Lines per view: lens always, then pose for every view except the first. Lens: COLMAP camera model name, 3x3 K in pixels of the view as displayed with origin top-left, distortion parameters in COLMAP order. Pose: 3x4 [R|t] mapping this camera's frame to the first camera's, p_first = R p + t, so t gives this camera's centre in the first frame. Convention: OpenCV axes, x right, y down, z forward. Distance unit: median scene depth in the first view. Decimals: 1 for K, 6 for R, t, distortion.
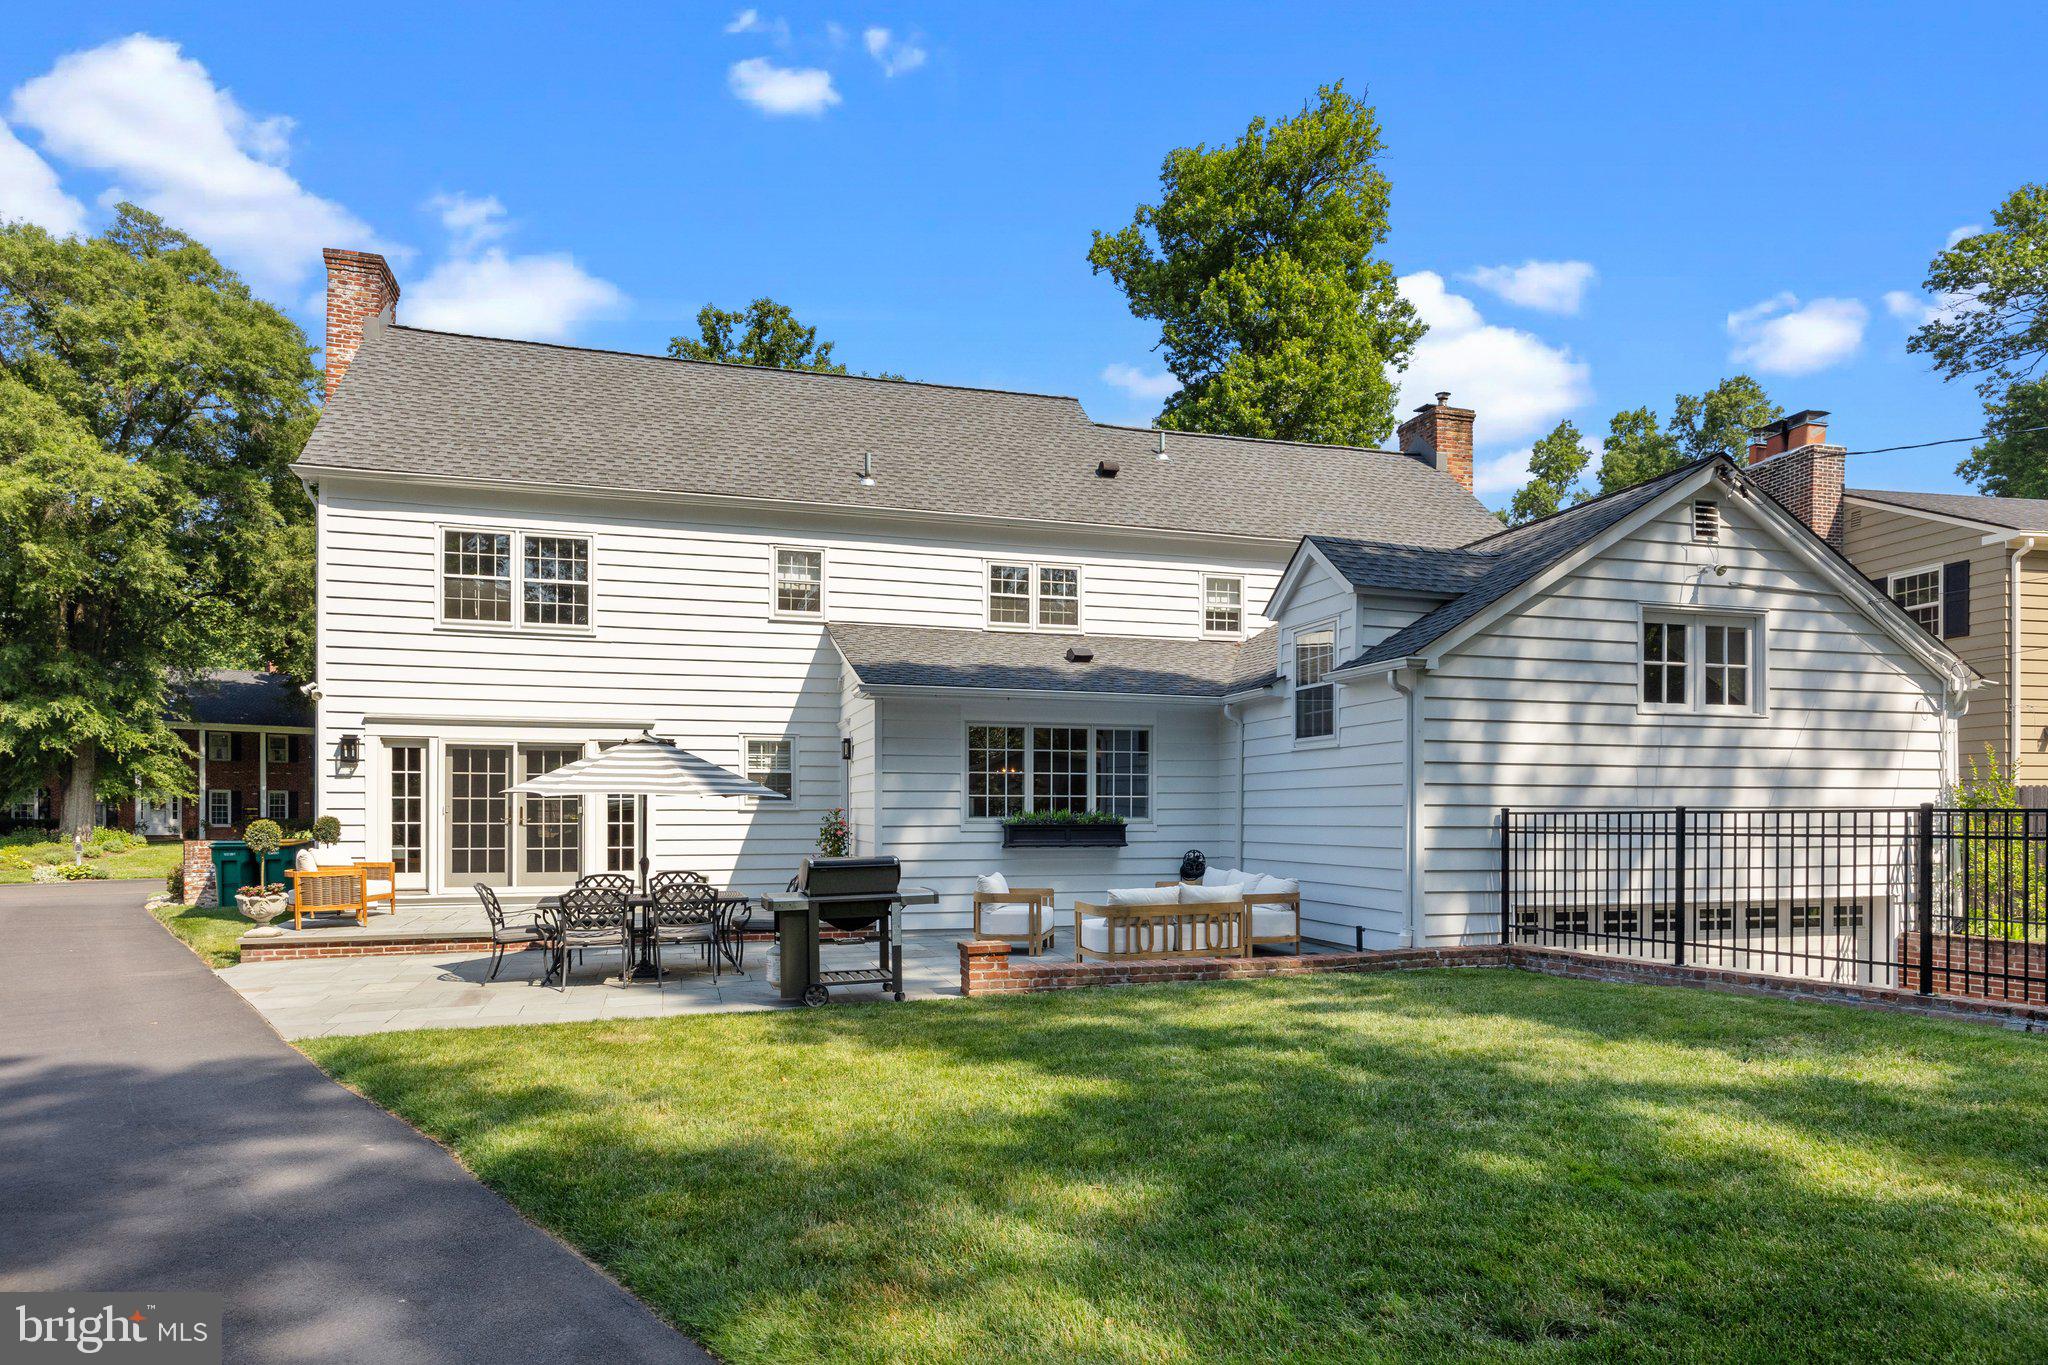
lens RADIAL K [[1171.9, 0, 1040.5], [0, 1171.9, 824.3], [0, 0, 1]] dist [0.002005, 0.000088]
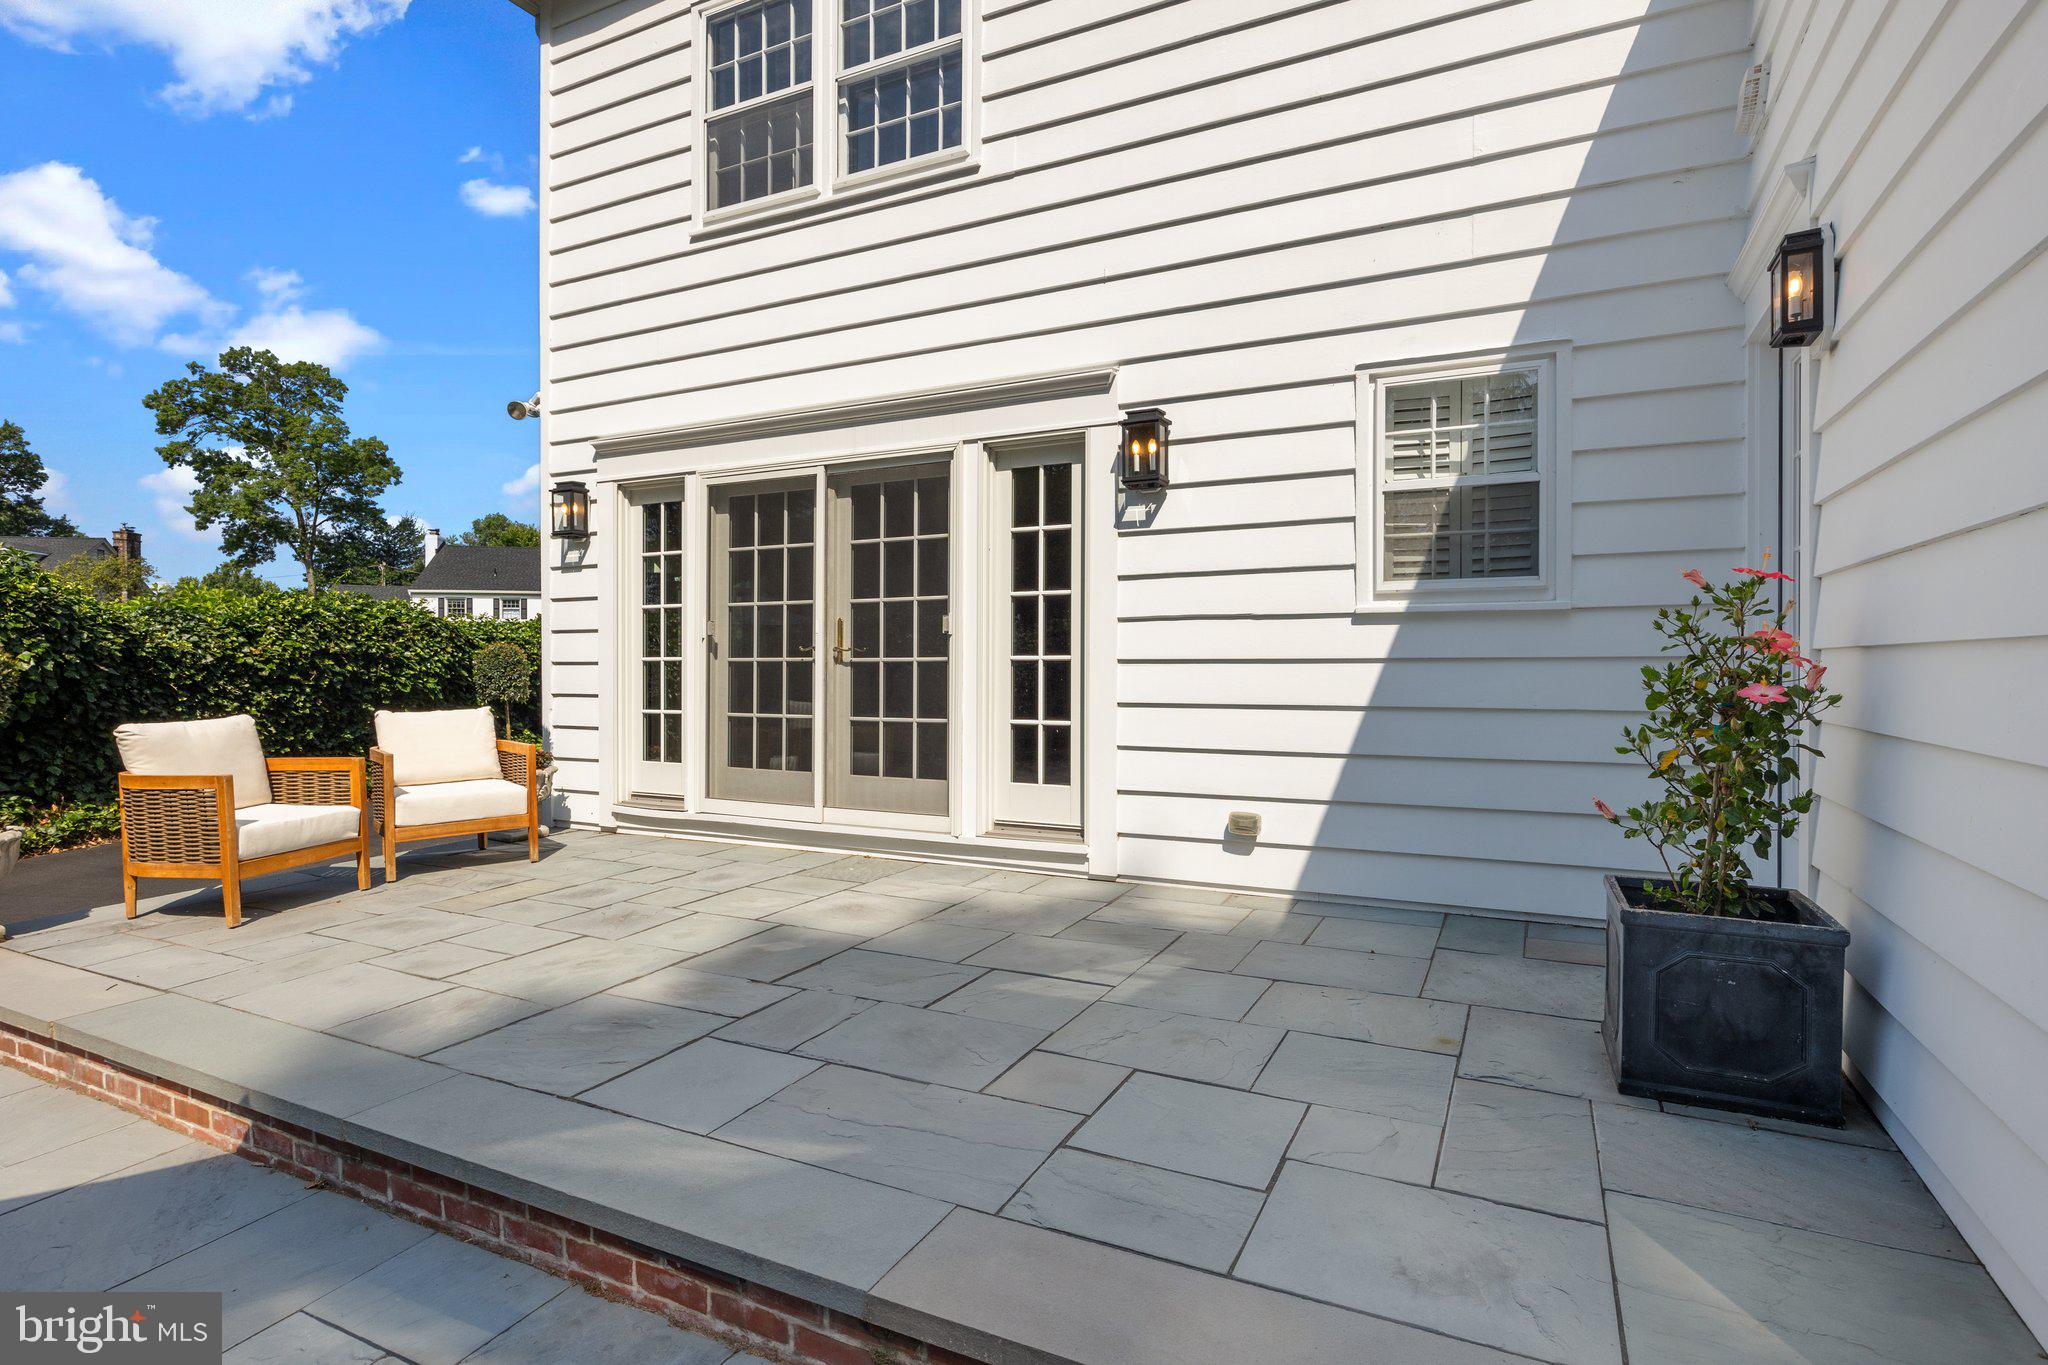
lens RADIAL K [[1019.3, 0, 1026.5], [0, 1019.3, 691.1], [0, 0, 1]] dist [-0.008892, -0.000609]
pose [[0.744054, 0.010977, -0.668030, -0.145413], [-0.007876, 0.999940, 0.007659, 0.007593], [0.668074, -0.000437, 0.744095, 0.767109]]
